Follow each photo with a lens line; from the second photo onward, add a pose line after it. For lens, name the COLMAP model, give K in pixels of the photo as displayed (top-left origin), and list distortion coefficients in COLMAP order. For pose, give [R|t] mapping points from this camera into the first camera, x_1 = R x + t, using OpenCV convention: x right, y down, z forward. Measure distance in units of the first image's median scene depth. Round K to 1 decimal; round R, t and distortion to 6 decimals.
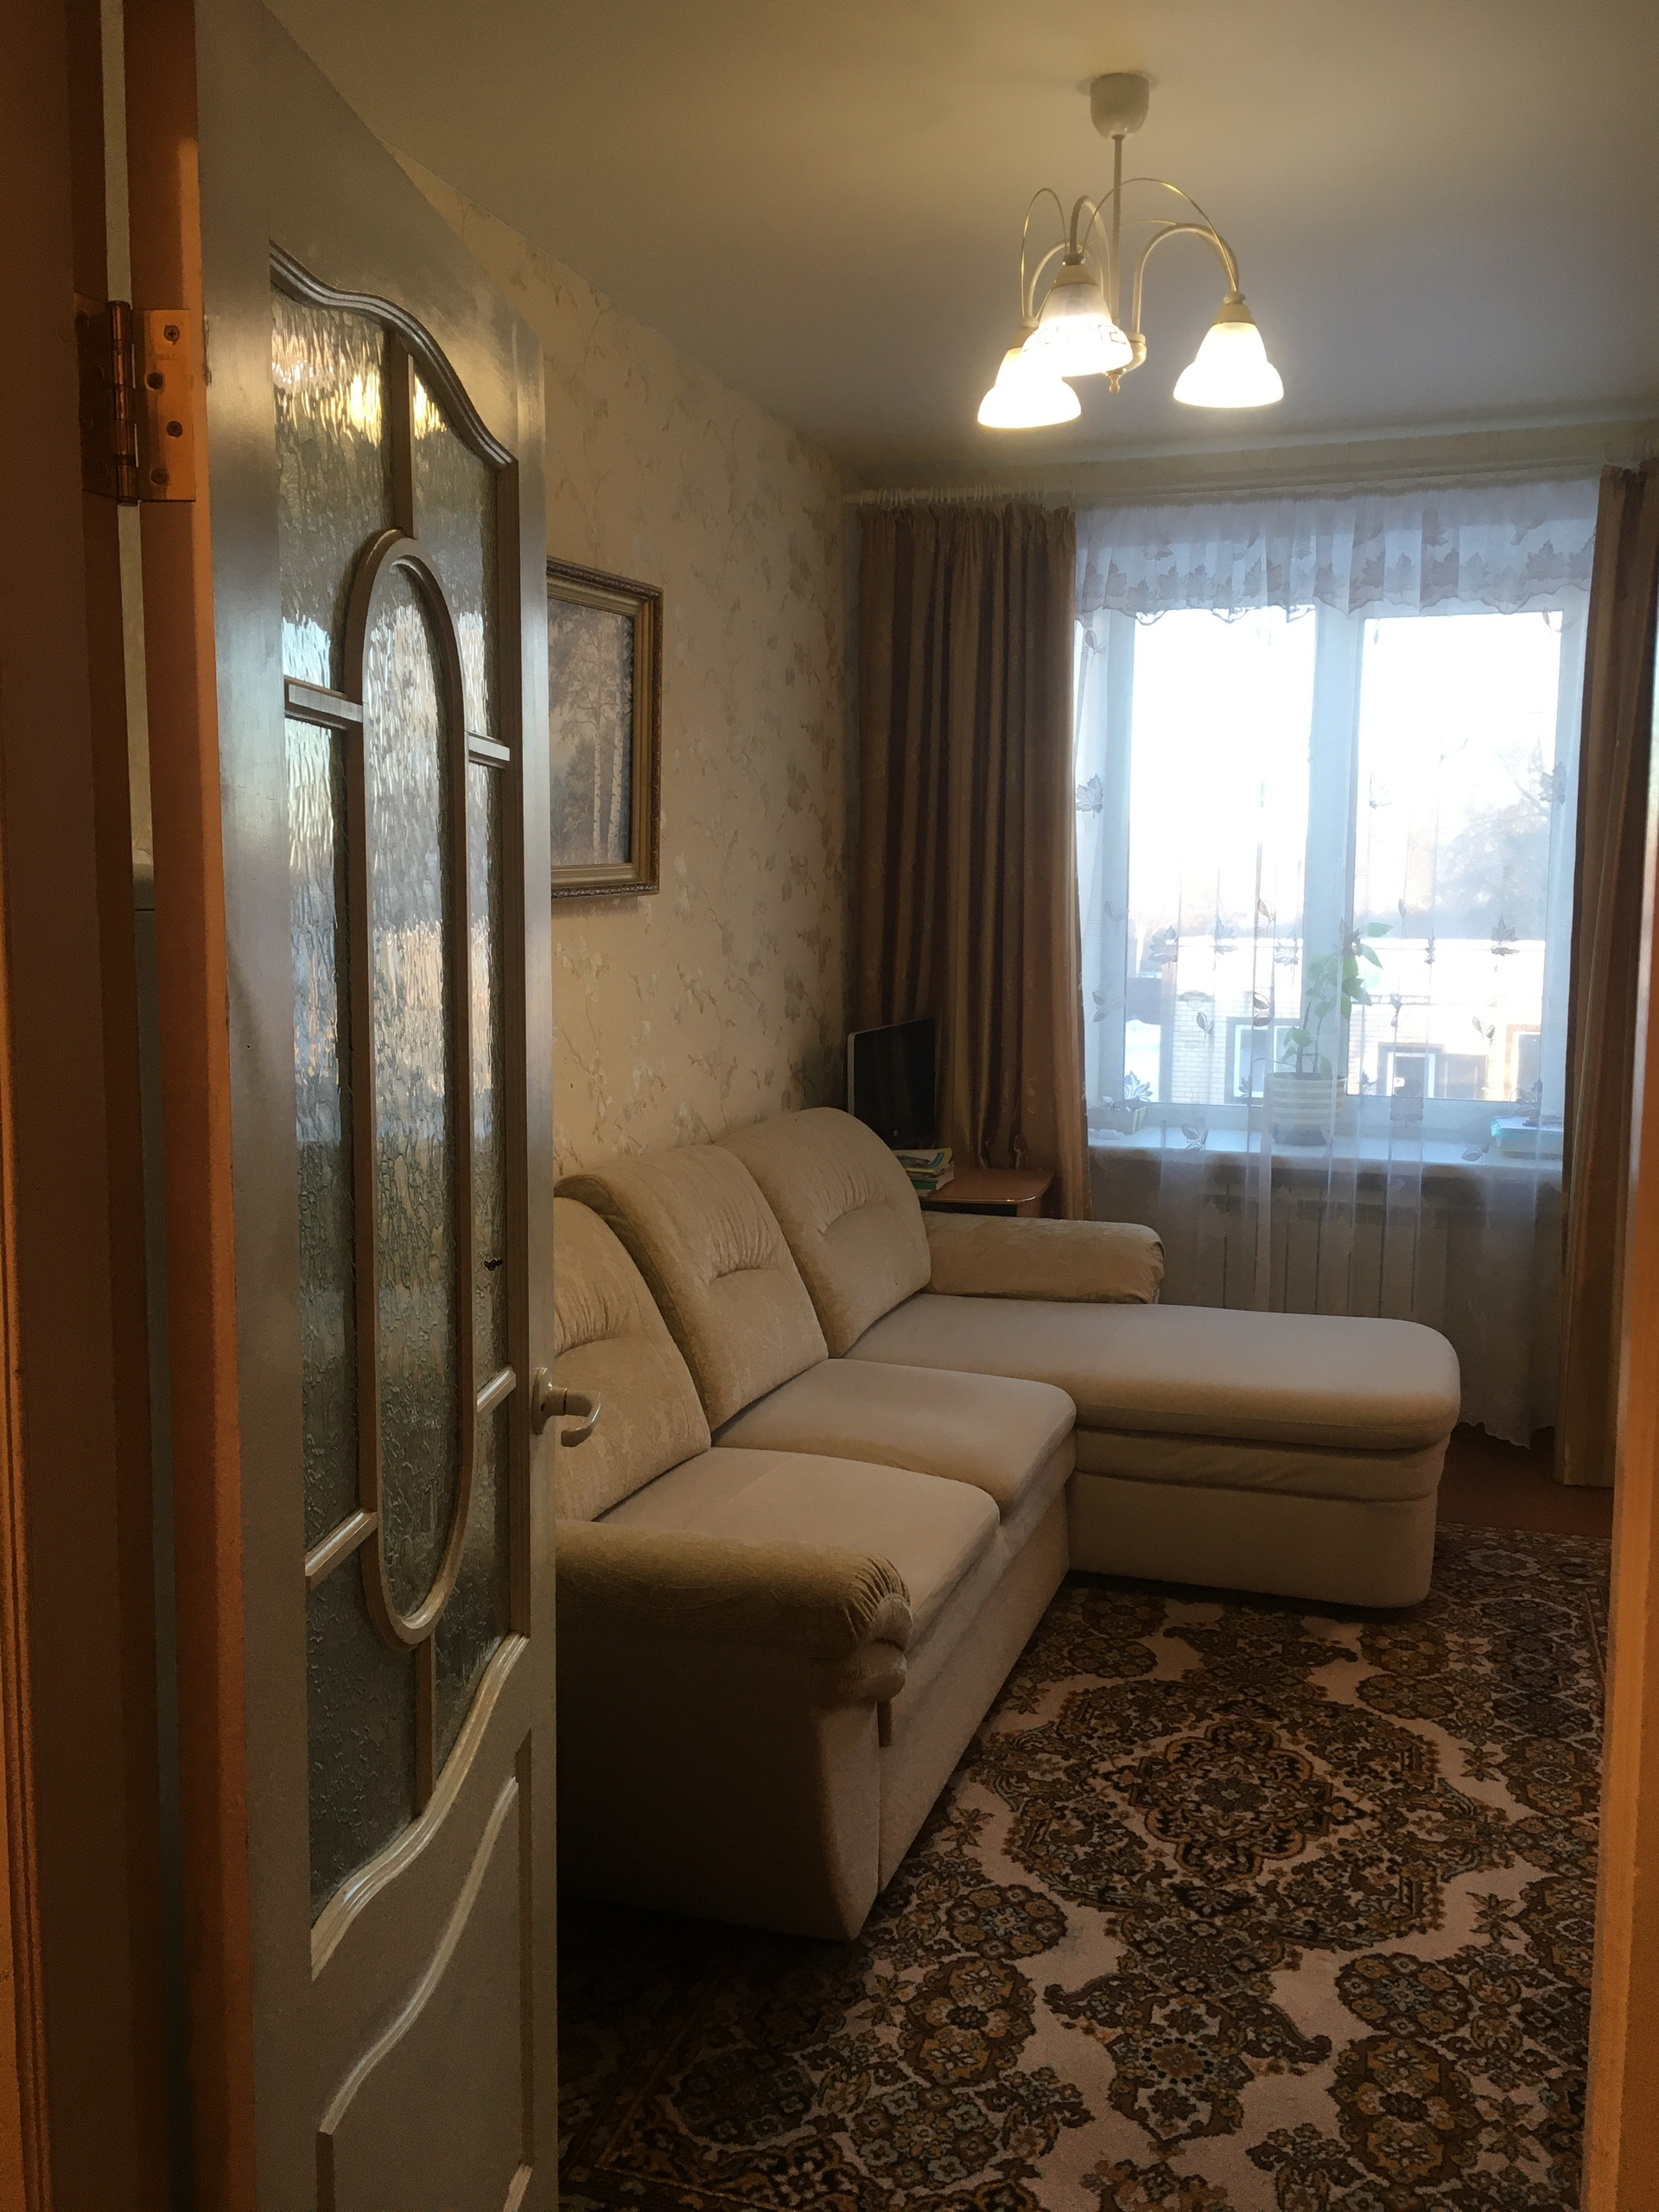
lens RADIAL K [[1884.4, 0, 824.9], [0, 1884.4, 1109.5], [0, 0, 1]] dist [0.081245, -0.100617]
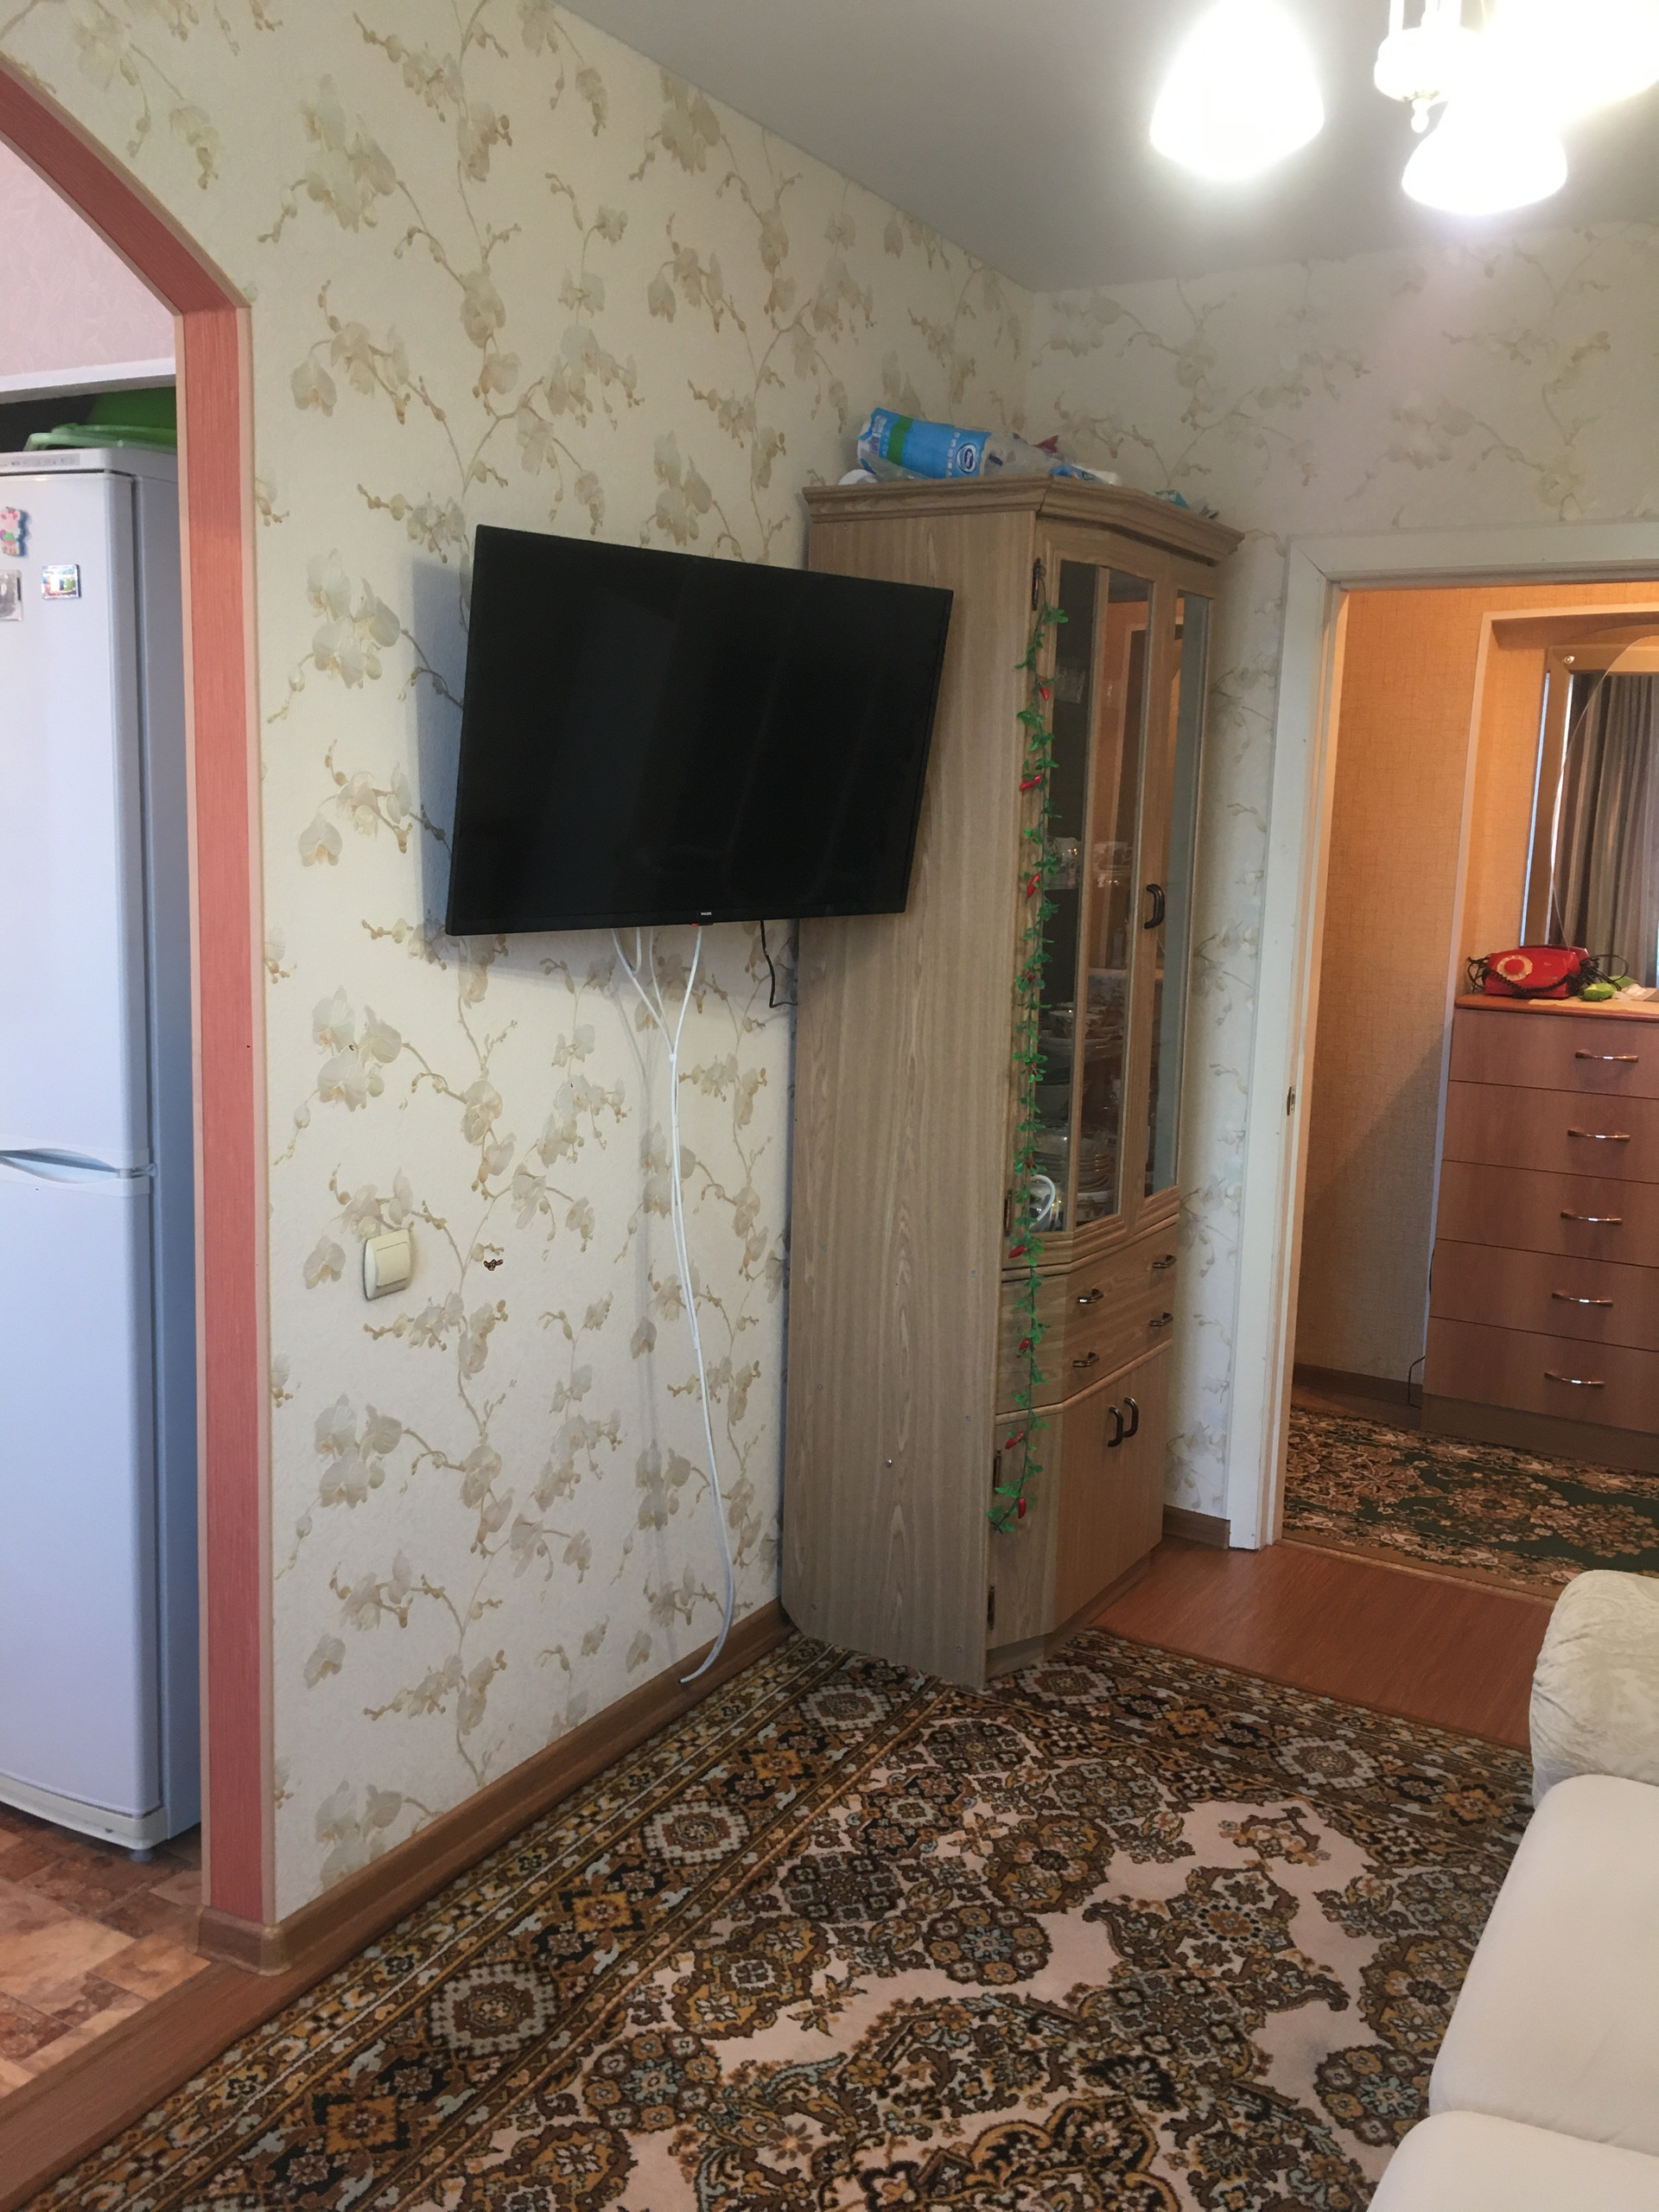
lens RADIAL K [[1884.4, 0, 825.1], [0, 1884.4, 1103.5], [0, 0, 1]] dist [0.081245, -0.100617]
pose [[-0.979429, -0.066506, 0.190516, 0.209967], [-0.011605, 0.961130, 0.275852, -0.238285], [-0.201457, 0.267966, -0.942130, 1.758510]]
